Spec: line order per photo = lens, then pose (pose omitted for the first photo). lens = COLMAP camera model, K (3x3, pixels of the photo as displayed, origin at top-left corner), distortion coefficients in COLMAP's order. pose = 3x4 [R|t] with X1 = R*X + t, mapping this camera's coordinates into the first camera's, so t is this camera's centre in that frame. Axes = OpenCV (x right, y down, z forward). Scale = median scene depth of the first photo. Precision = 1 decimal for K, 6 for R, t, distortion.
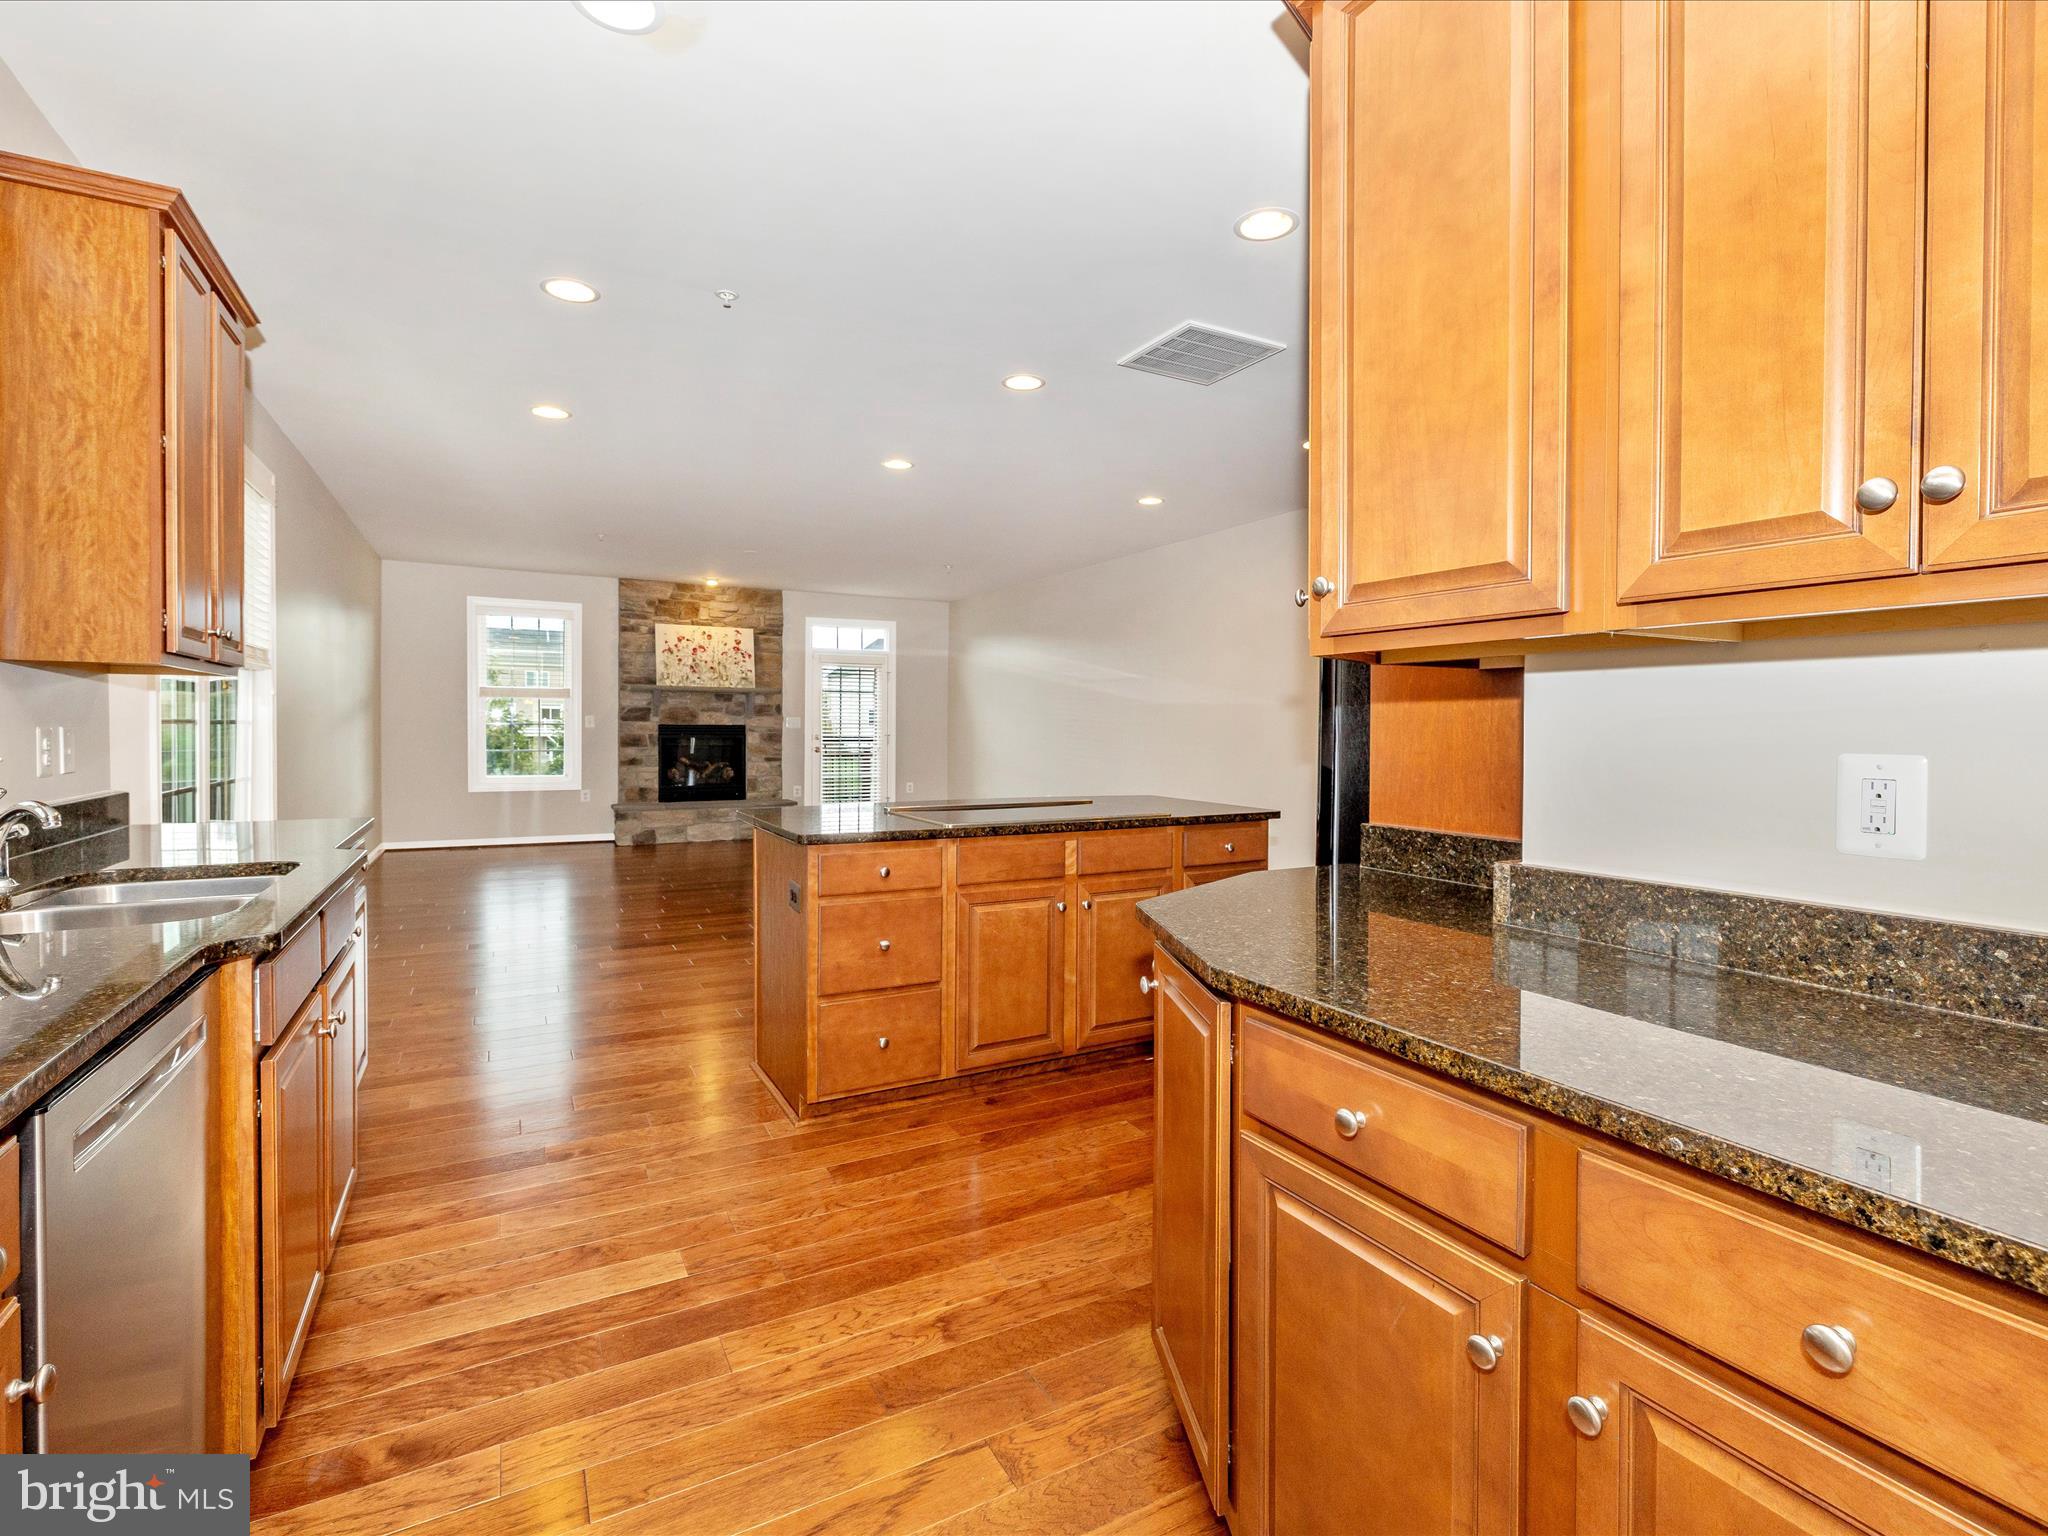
lens RADIAL K [[967.7, 0, 982.3], [0, 967.7, 722.6], [0, 0, 1]] dist [0.001177, 0.000215]
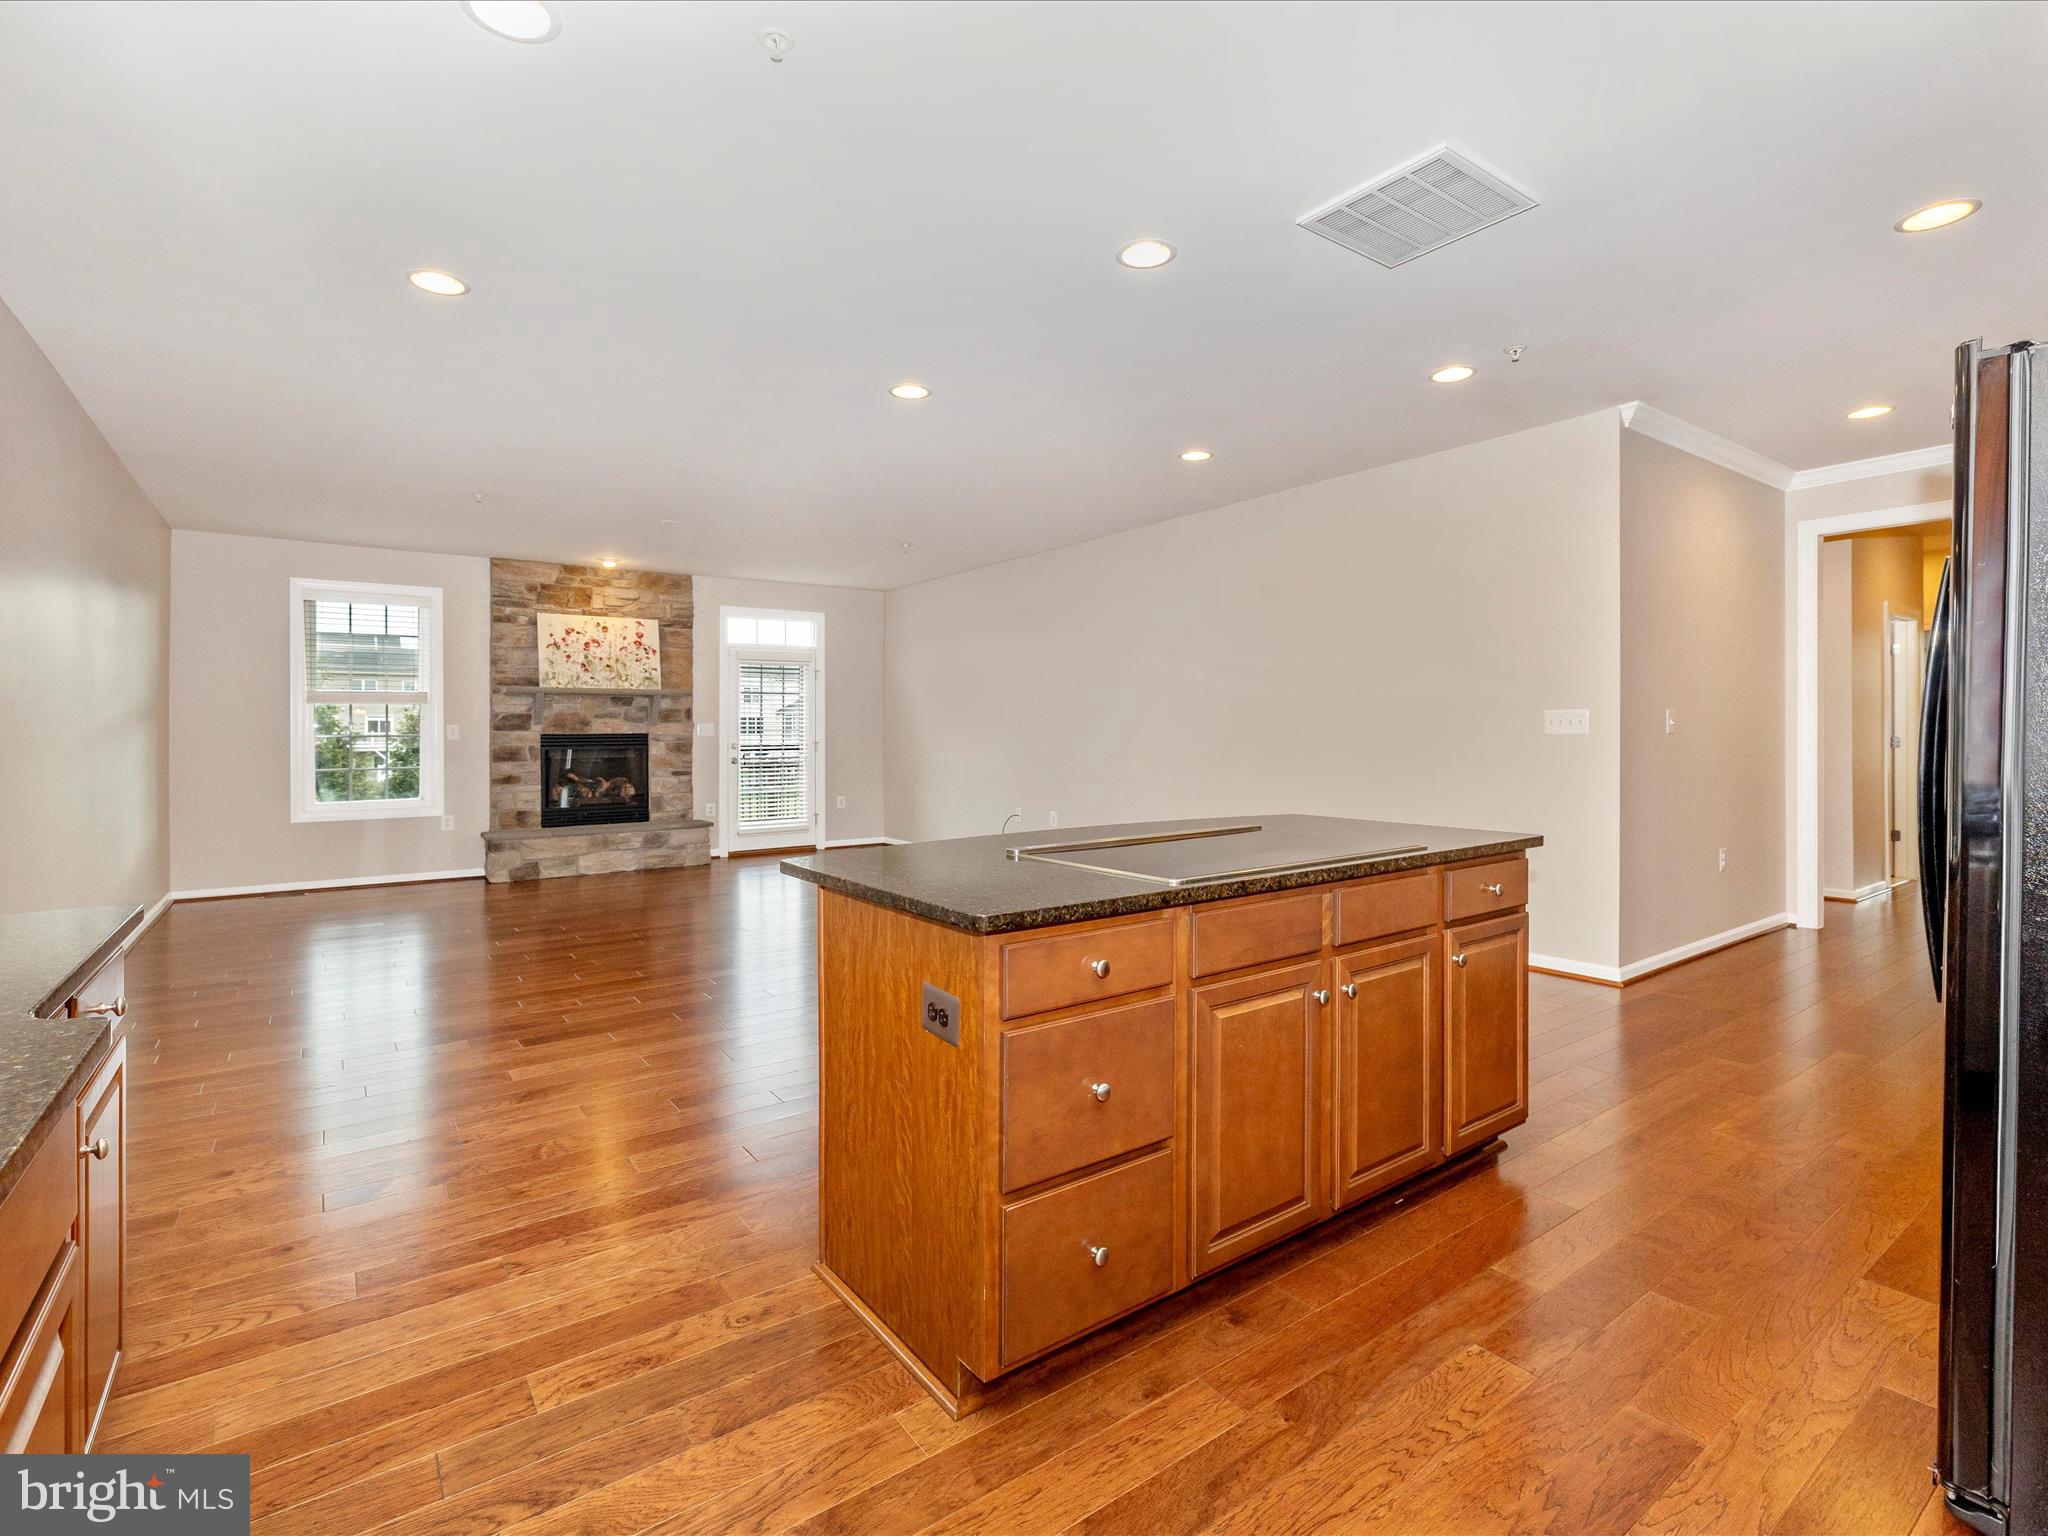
lens RADIAL K [[967.7, 0, 994.0], [0, 967.7, 707.2], [0, 0, 1]] dist [0.001177, 0.000215]
pose [[0.989035, -0.010367, 0.147317, -0.071938], [0.013676, 0.999676, -0.021467, 0.001893], [-0.147046, 0.023247, 0.988856, 0.120072]]
